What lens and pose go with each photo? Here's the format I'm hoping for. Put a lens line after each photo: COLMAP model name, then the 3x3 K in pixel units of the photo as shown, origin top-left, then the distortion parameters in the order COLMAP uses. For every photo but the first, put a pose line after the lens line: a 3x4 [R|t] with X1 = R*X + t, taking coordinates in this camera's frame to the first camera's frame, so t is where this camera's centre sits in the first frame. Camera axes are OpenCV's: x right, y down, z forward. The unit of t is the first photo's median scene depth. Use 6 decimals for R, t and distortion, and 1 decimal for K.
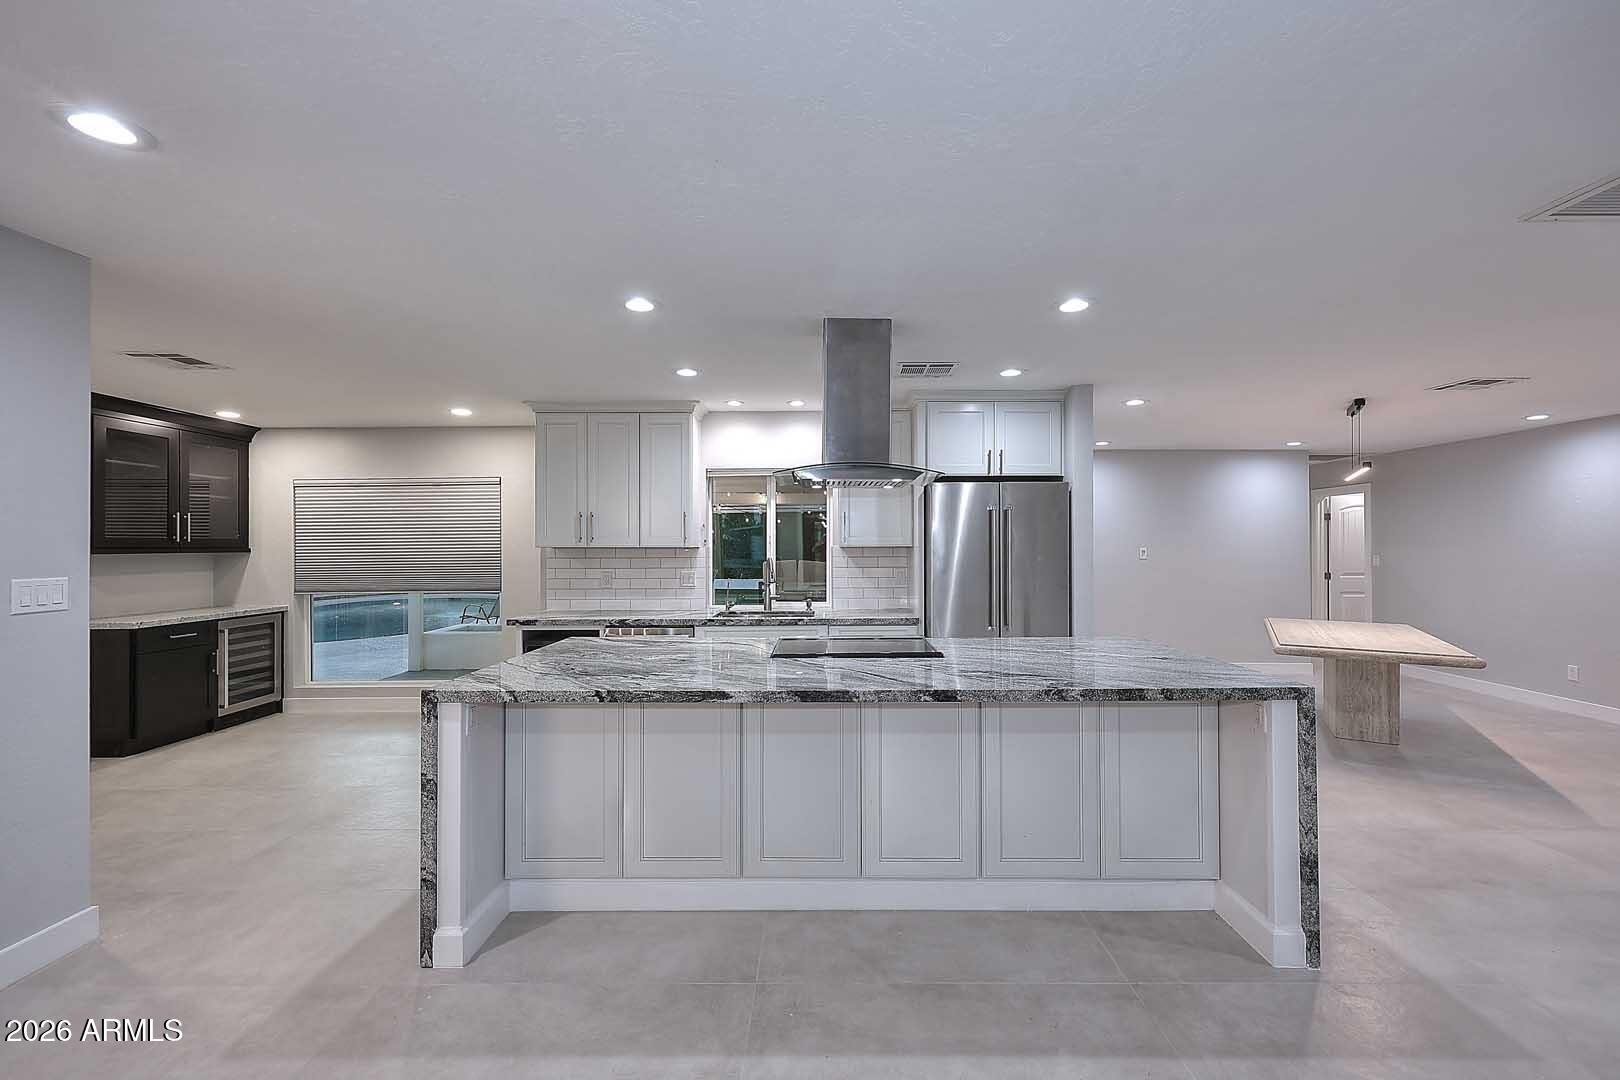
lens RADIAL K [[661.9, 0, 814.6], [0, 661.9, 545.4], [0, 0, 1]] dist [-0.003866, 0.000469]
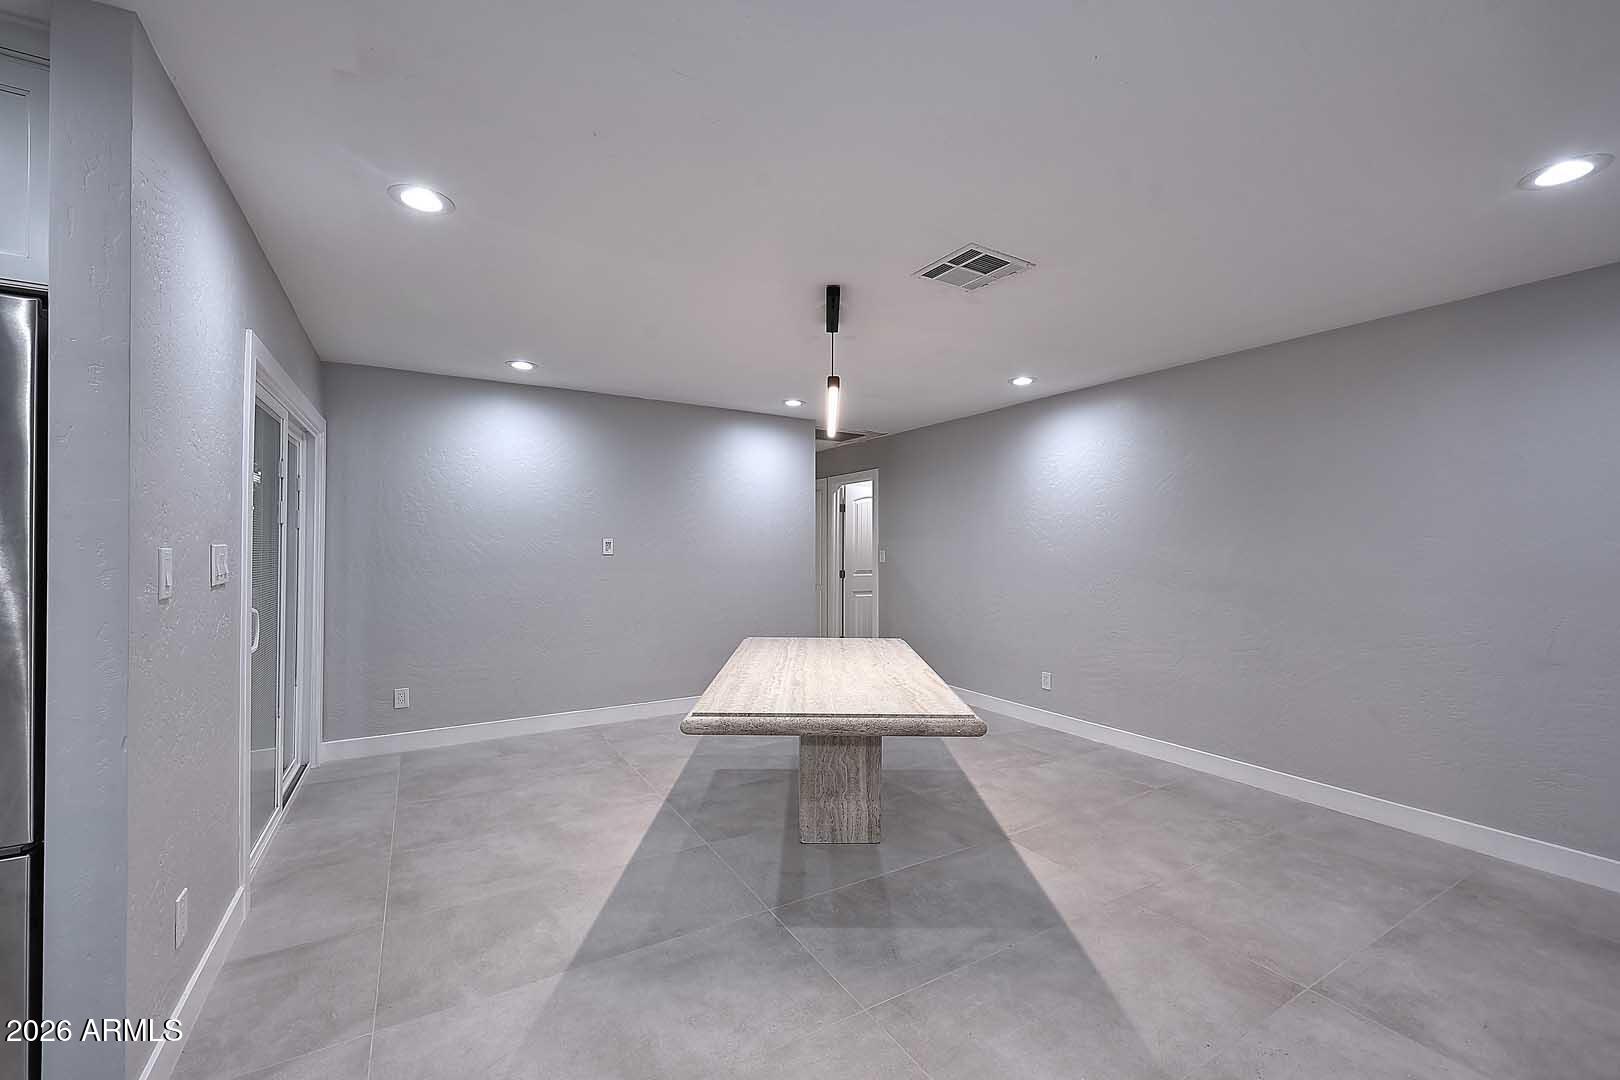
lens RADIAL K [[661.9, 0, 784.3], [0, 661.9, 542.3], [0, 0, 1]] dist [-0.003866, 0.000469]
pose [[0.863754, 0.009333, 0.503827, 0.454160], [-0.007985, 0.999956, -0.004833, 0.014425], [-0.503850, 0.000151, 0.863791, 0.466355]]
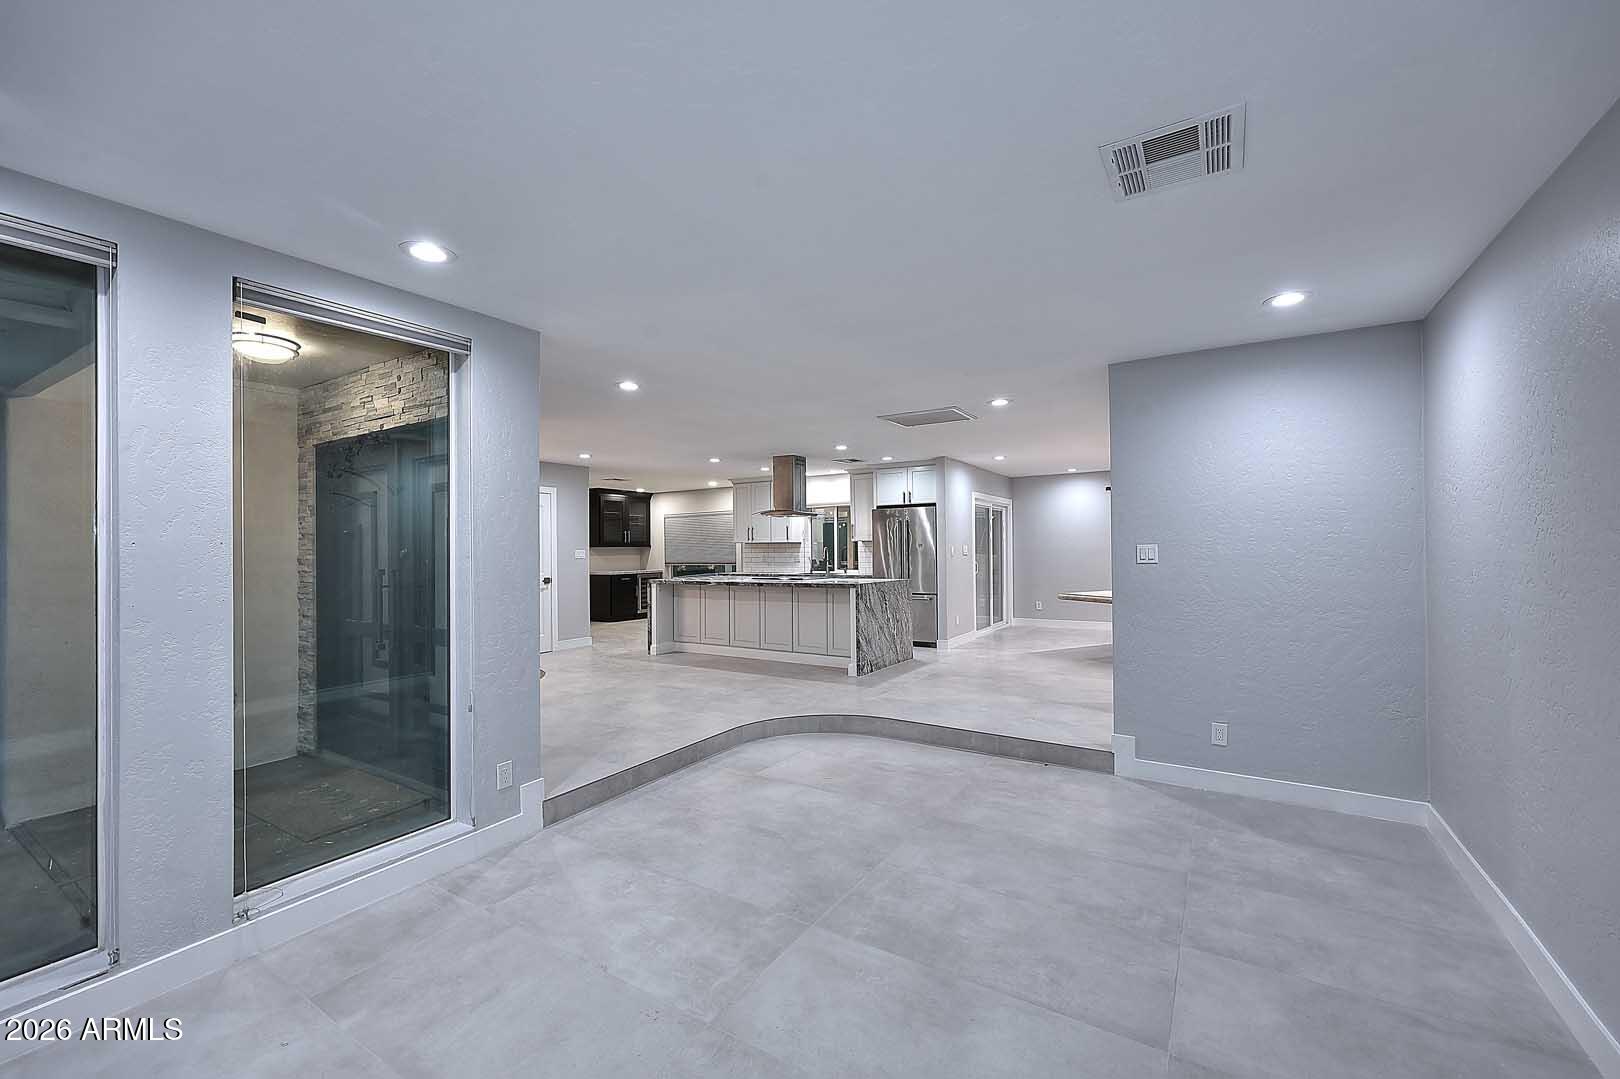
lens RADIAL K [[661.9, 0, 807.4], [0, 661.9, 545.3], [0, 0, 1]] dist [-0.003866, 0.000469]
pose [[0.839694, -0.010298, -0.542961, 0.977548], [0.010180, 0.999943, -0.003222, 0.019516], [0.542964, -0.002822, 0.839751, -0.734455]]
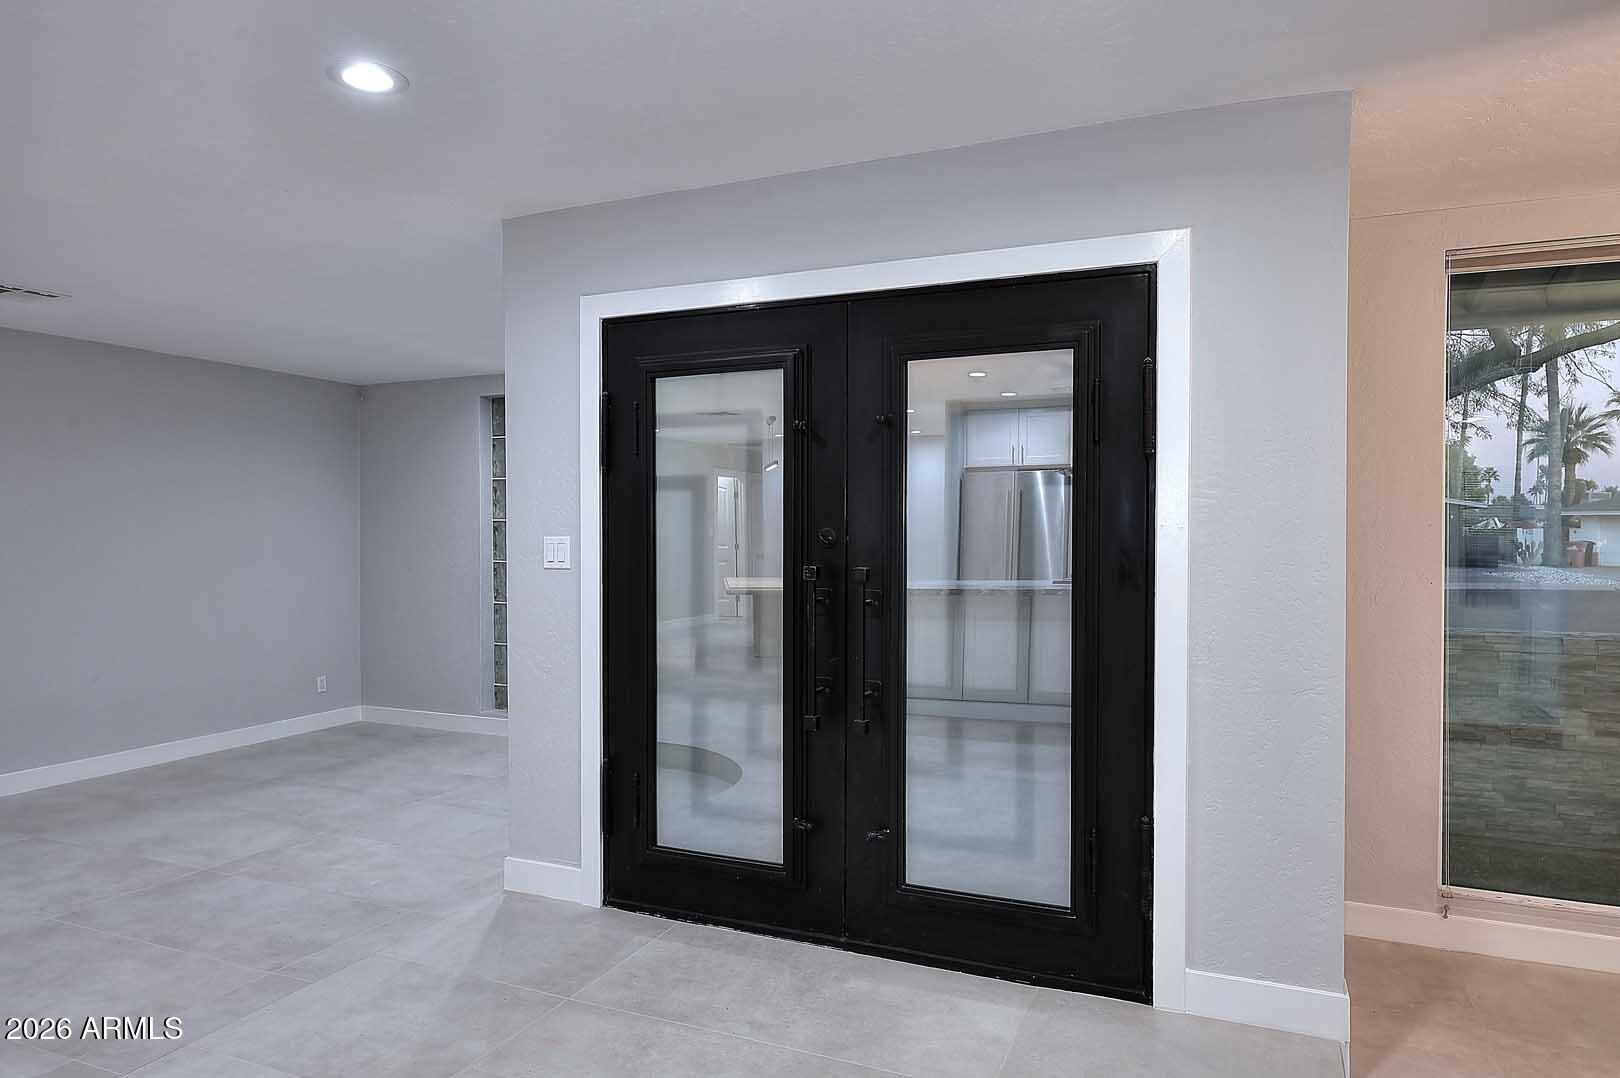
lens RADIAL K [[1002.4, 0, 818.9], [0, 1002.4, 542.8], [0, 0, 1]] dist [-0.012794, 0.000057]
pose [[-0.915809, -0.004103, 0.401594, -0.129970], [0.001915, 0.999892, 0.014581, 0.017375], [-0.401611, 0.014123, -0.915702, 0.264813]]
